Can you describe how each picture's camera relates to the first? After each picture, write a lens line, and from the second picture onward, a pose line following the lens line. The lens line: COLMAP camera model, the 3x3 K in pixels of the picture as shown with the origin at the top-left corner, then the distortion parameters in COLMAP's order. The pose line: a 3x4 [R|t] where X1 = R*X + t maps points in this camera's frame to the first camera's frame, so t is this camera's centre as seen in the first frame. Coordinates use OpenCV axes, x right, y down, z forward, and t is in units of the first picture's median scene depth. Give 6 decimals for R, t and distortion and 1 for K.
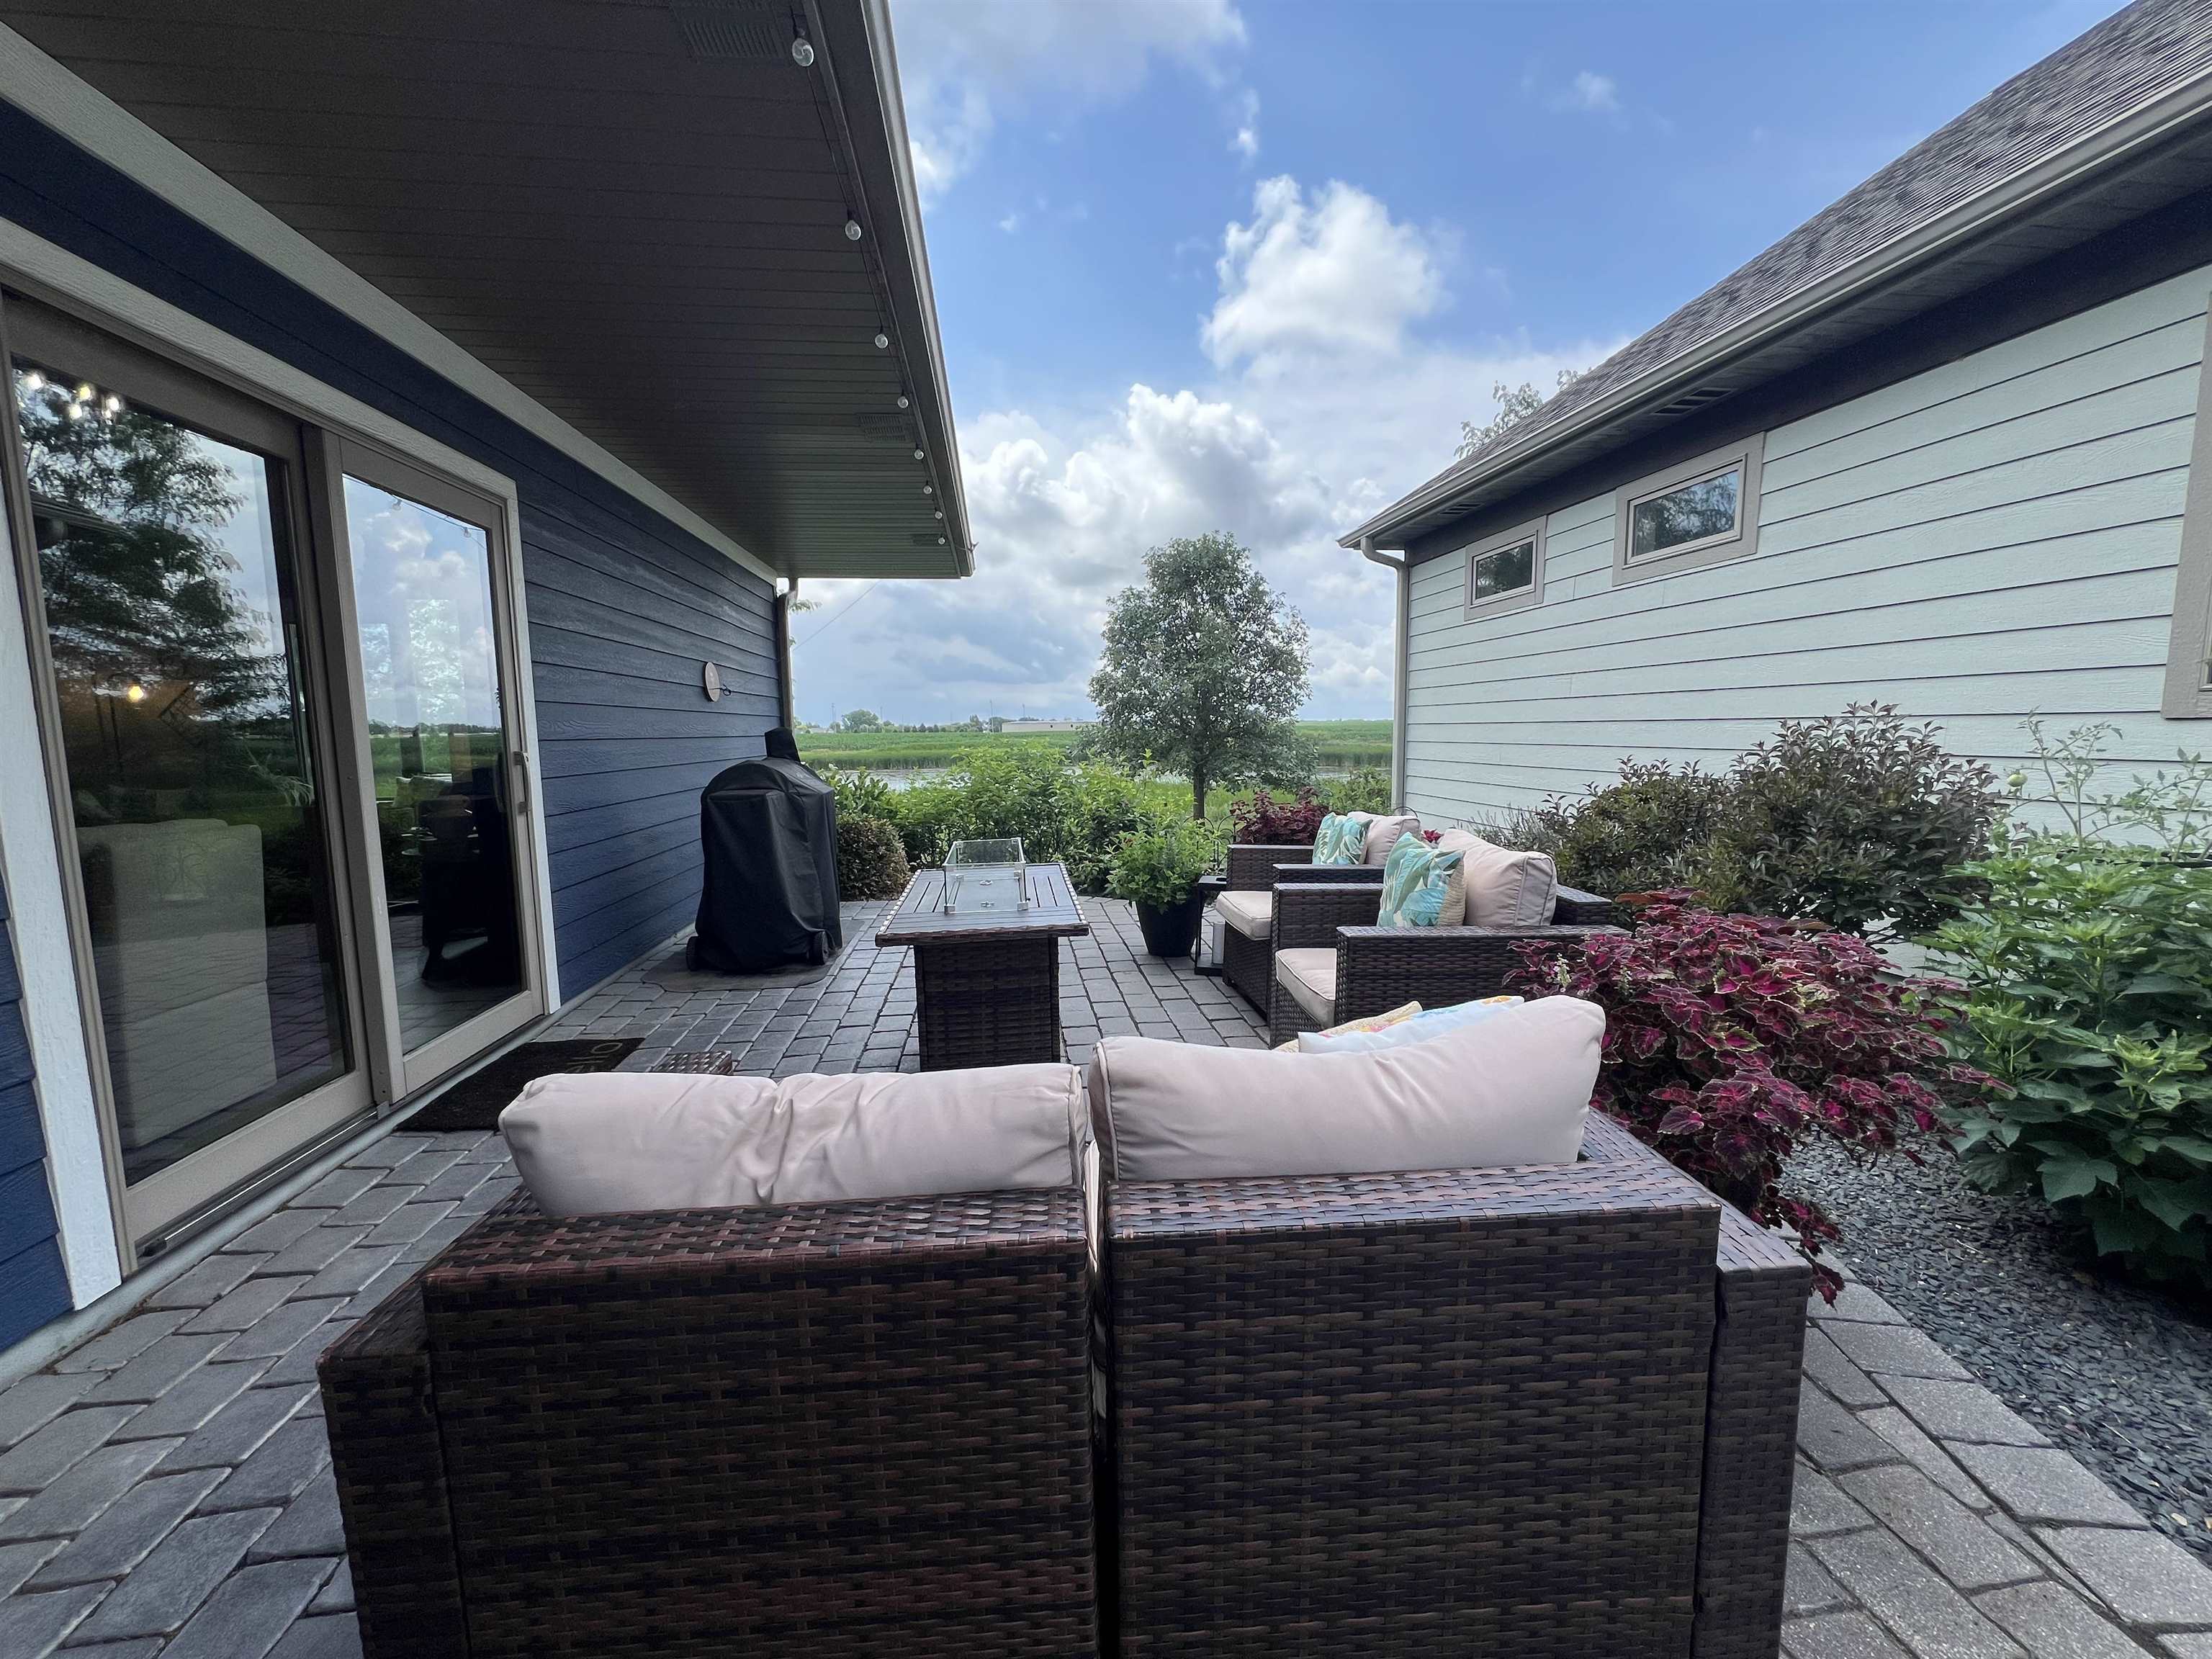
lens RADIAL K [[884.1, 0, 1109.5], [0, 884.1, 822.1], [0, 0, 1]] dist [-0.000758, 0.000064]
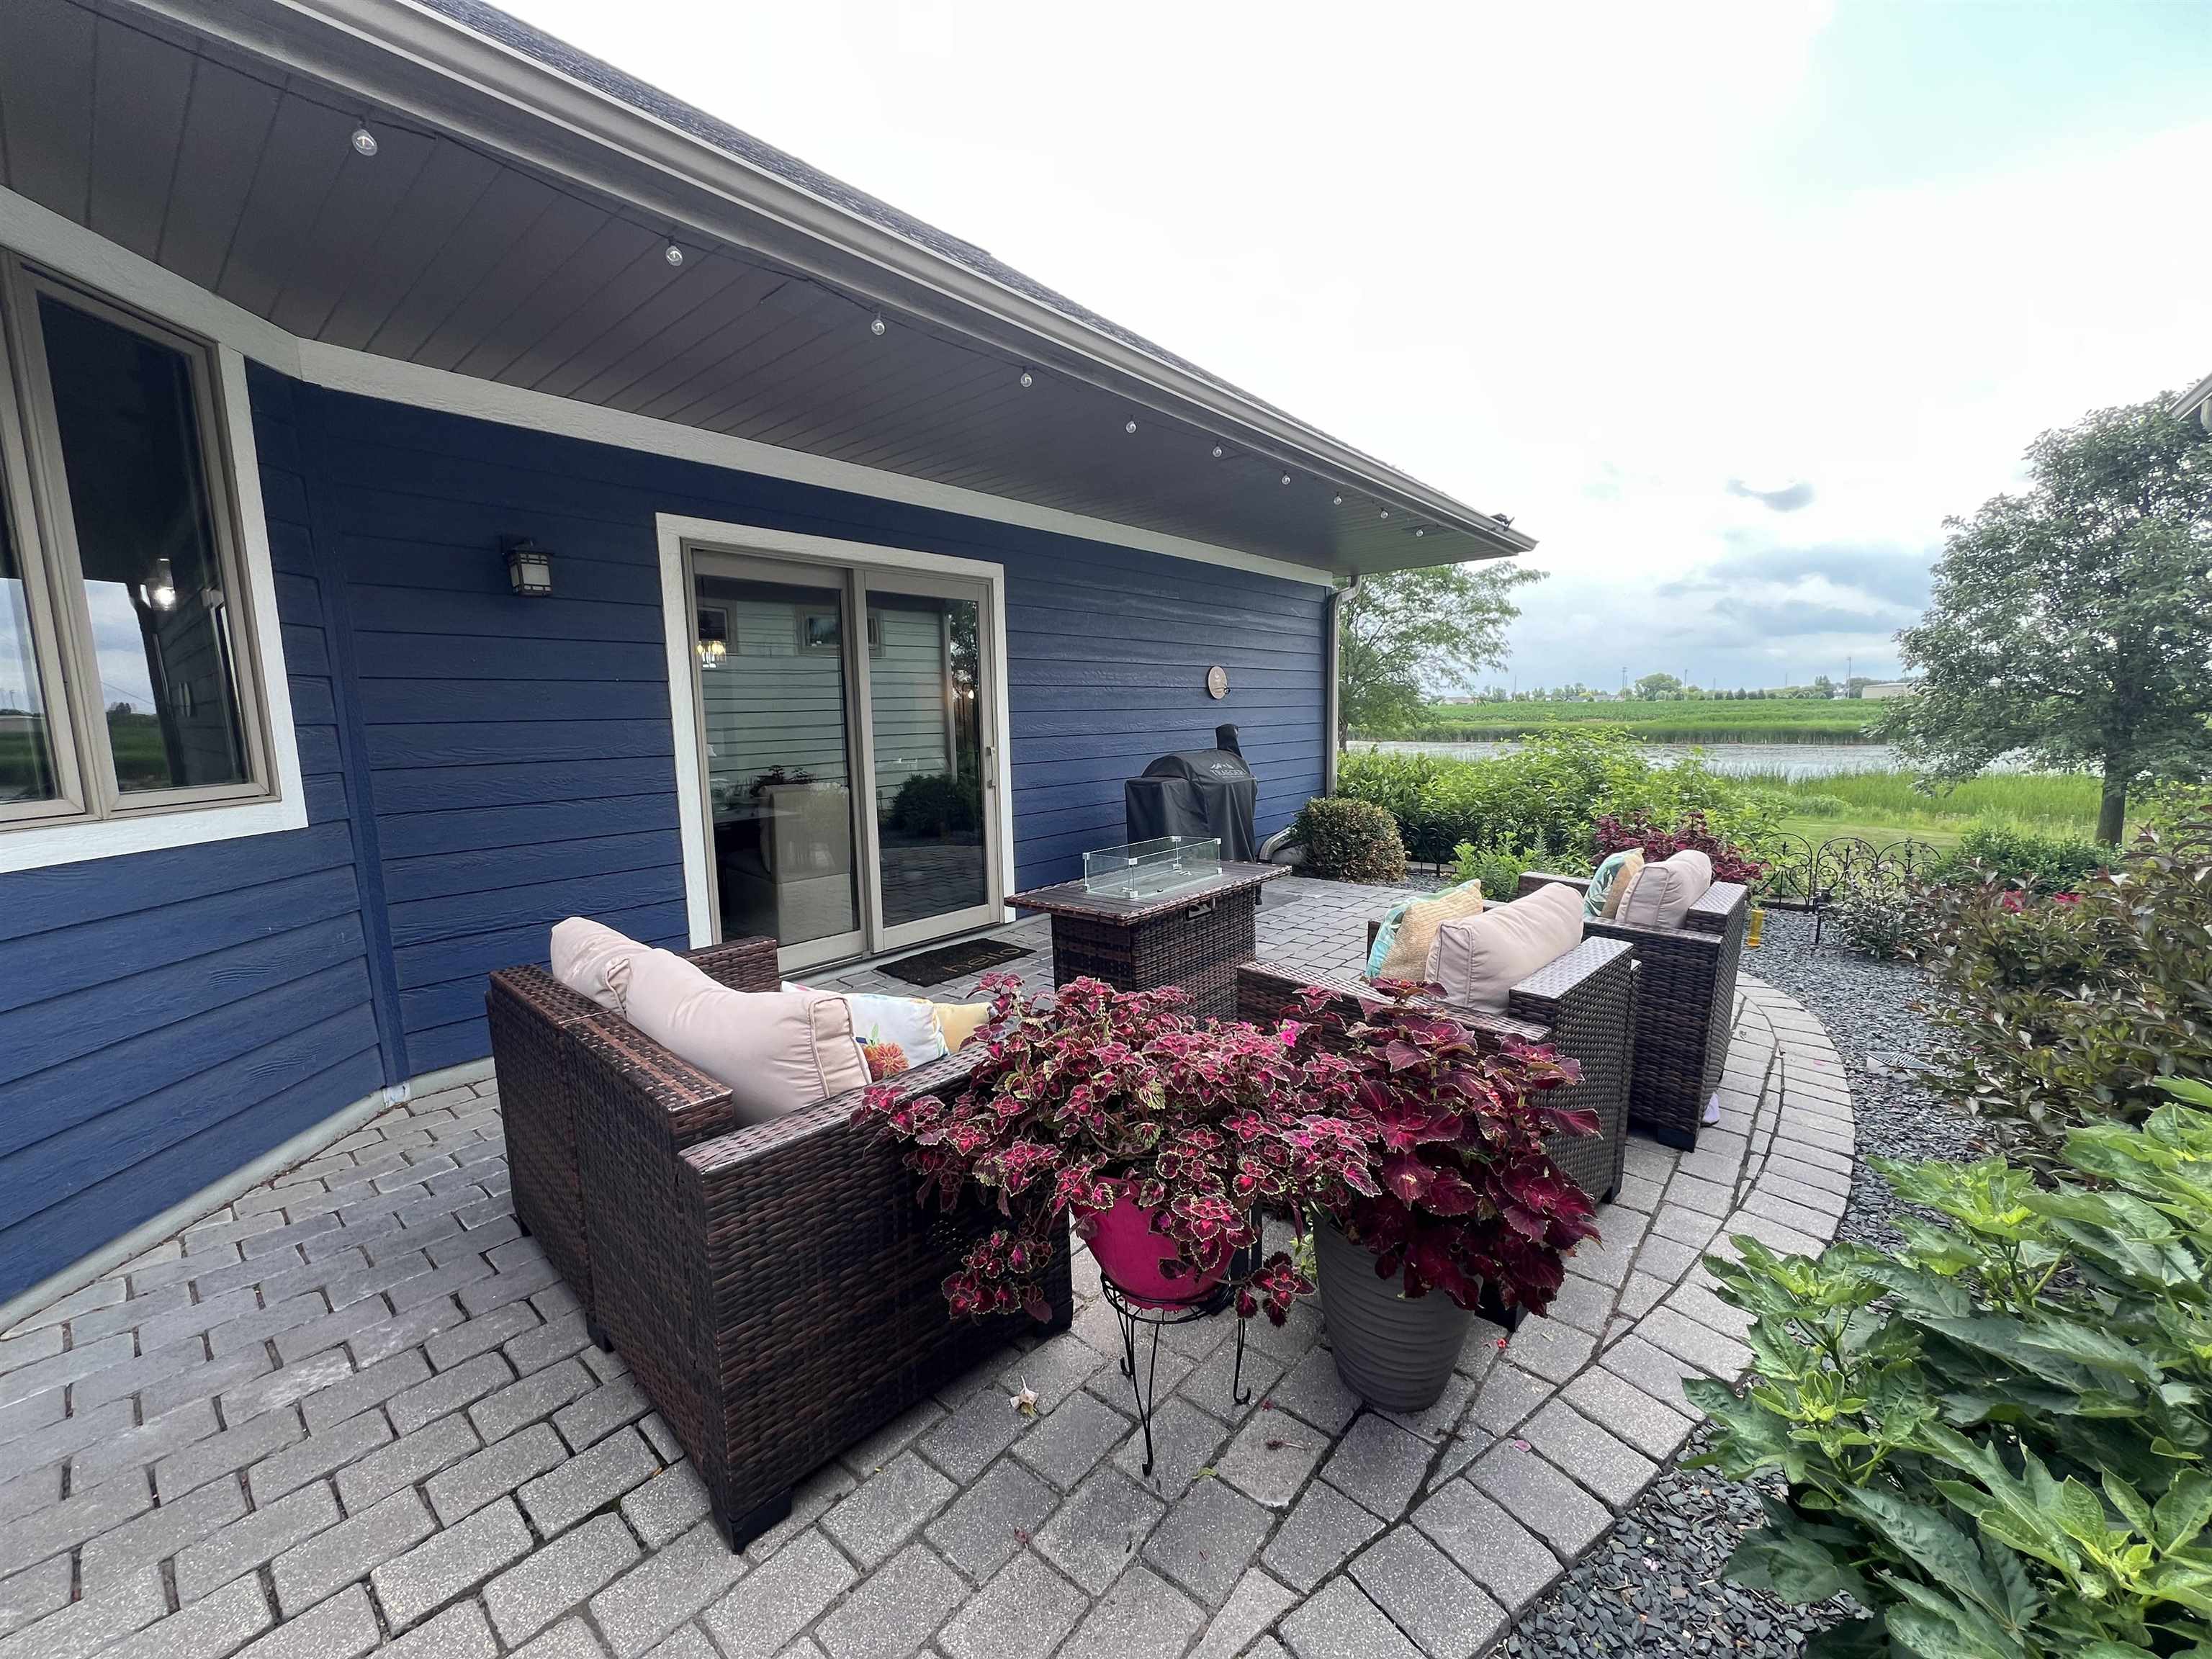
lens RADIAL K [[883.9, 0, 1108.7], [0, 883.9, 829.8], [0, 0, 1]] dist [-0.002070, 0.000301]
pose [[0.677320, 0.097759, -0.729164, 0.298909], [-0.065786, 0.995210, 0.072320, -0.031642], [0.732741, -0.001015, 0.680507, 0.061632]]
